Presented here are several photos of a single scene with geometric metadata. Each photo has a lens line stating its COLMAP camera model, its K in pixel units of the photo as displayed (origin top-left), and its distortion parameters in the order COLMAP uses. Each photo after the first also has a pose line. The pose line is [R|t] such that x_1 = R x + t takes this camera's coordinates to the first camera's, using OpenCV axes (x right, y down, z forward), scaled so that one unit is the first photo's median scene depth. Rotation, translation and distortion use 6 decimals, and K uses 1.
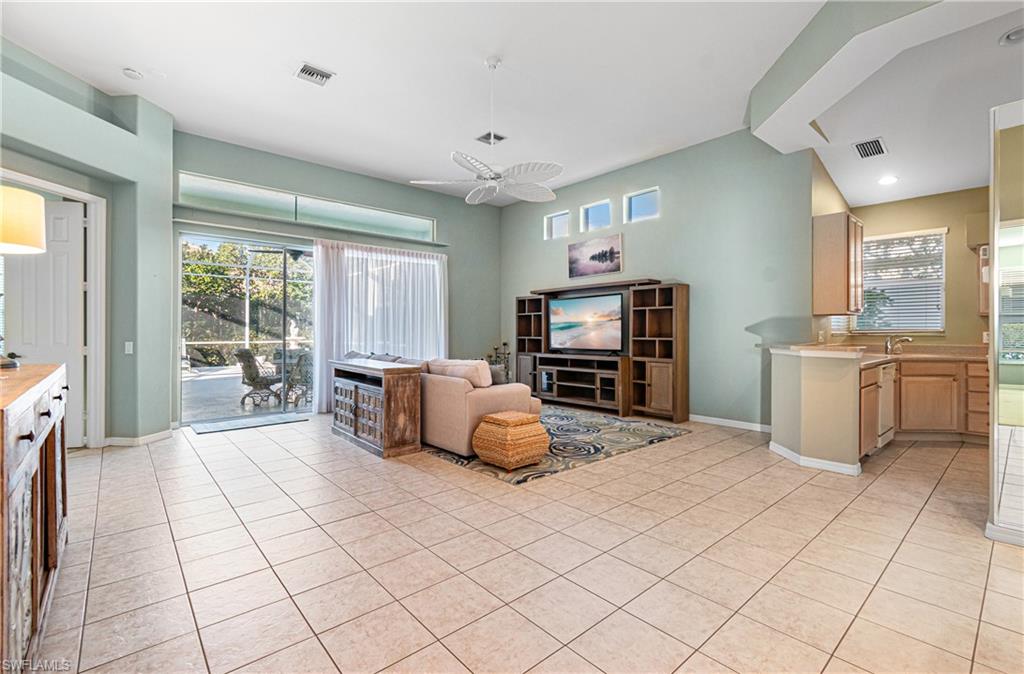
lens RADIAL K [[454.5, 0, 518.7], [0, 454.5, 330.2], [0, 0, 1]] dist [0.009090, -0.003171]
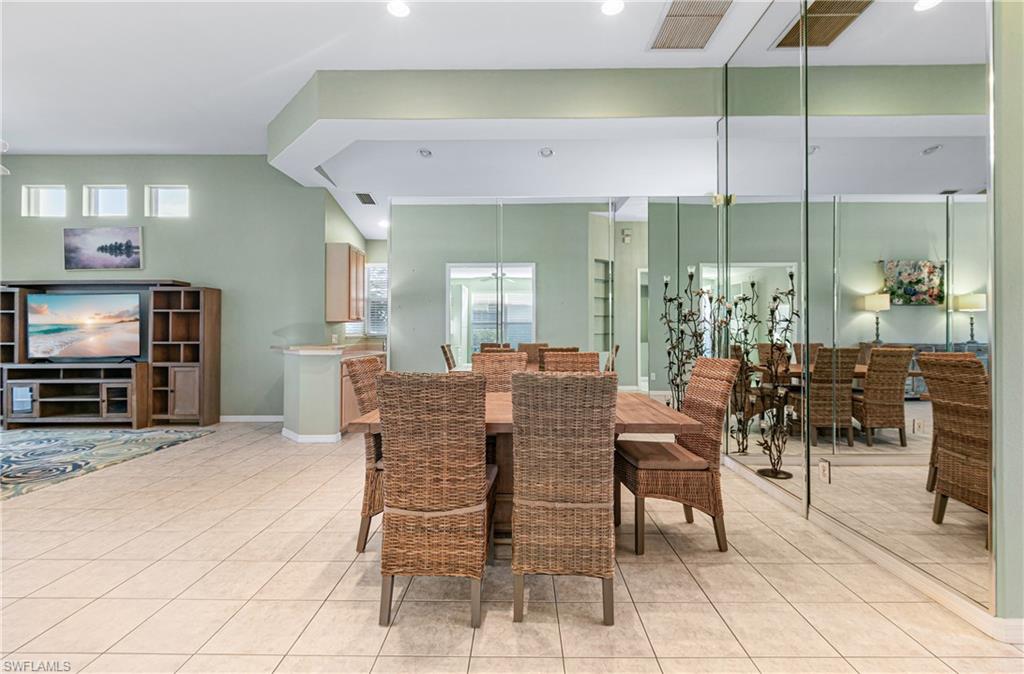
lens RADIAL K [[454.5, 0, 517.2], [0, 454.5, 330.9], [0, 0, 1]] dist [0.009090, -0.003171]
pose [[0.675462, 0.004707, 0.737380, 0.065354], [-0.001100, 0.999985, -0.005376, -0.001505], [-0.737394, 0.002820, 0.675457, -0.175768]]
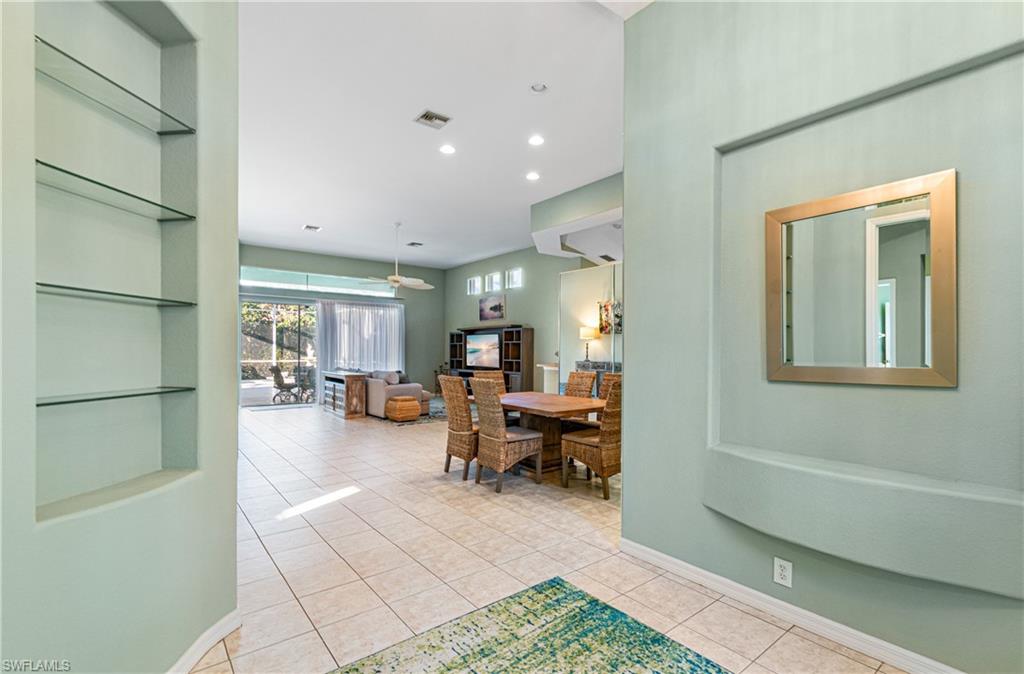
lens RADIAL K [[454.5, 0, 517.1], [0, 454.5, 348.3], [0, 0, 1]] dist [0.009090, -0.003171]
pose [[0.999090, 0.002221, -0.042583, 0.364253], [-0.002343, 0.999993, -0.002801, -0.019360], [0.042577, 0.002898, 0.999089, -0.650498]]
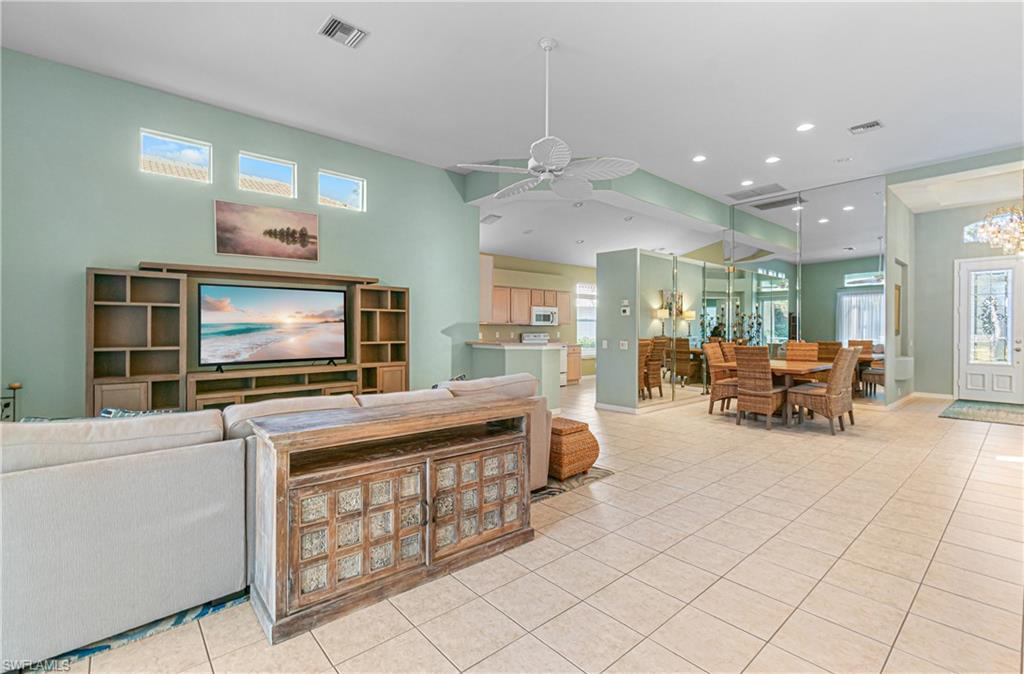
lens RADIAL K [[454.5, 0, 519.7], [0, 454.5, 329.8], [0, 0, 1]] dist [0.009090, -0.003171]
pose [[-0.001740, -0.000861, 0.999998, -0.631196], [-0.002240, 0.999997, 0.000857, -0.009047], [-0.999996, -0.002239, -0.001742, 0.686624]]
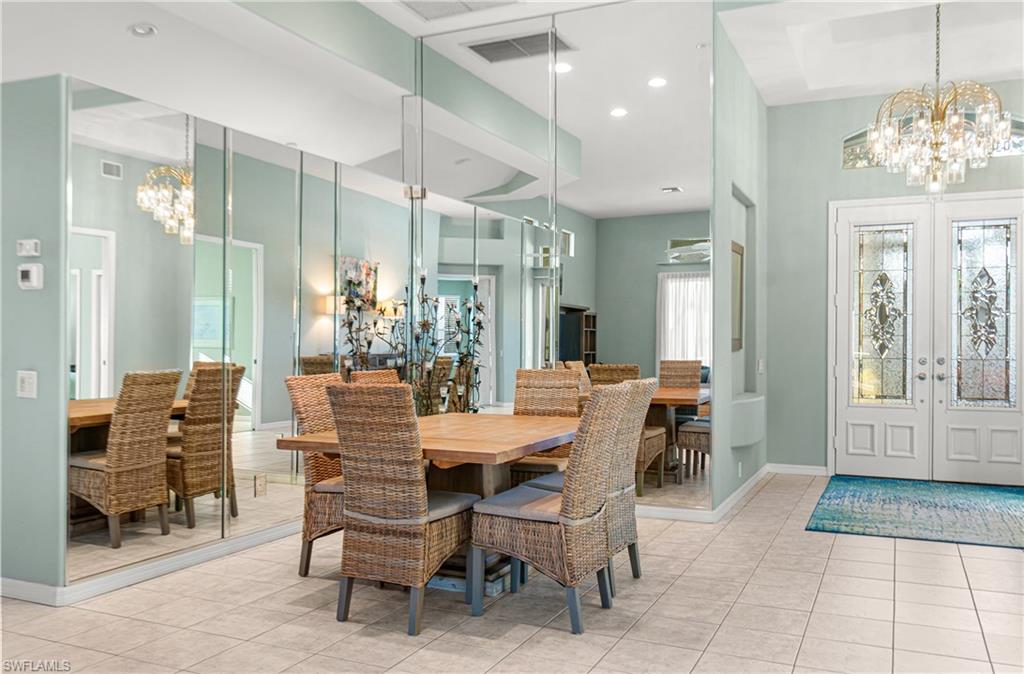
lens RADIAL K [[843.1, 0, 514.5], [0, 843.1, 344.9], [0, 0, 1]] dist [-0.001356, 0.008114]
pose [[-0.404747, -0.002588, 0.914425, -0.268693], [-0.002588, 0.999995, 0.001684, -0.003282], [-0.914425, -0.001685, -0.404752, 0.361006]]
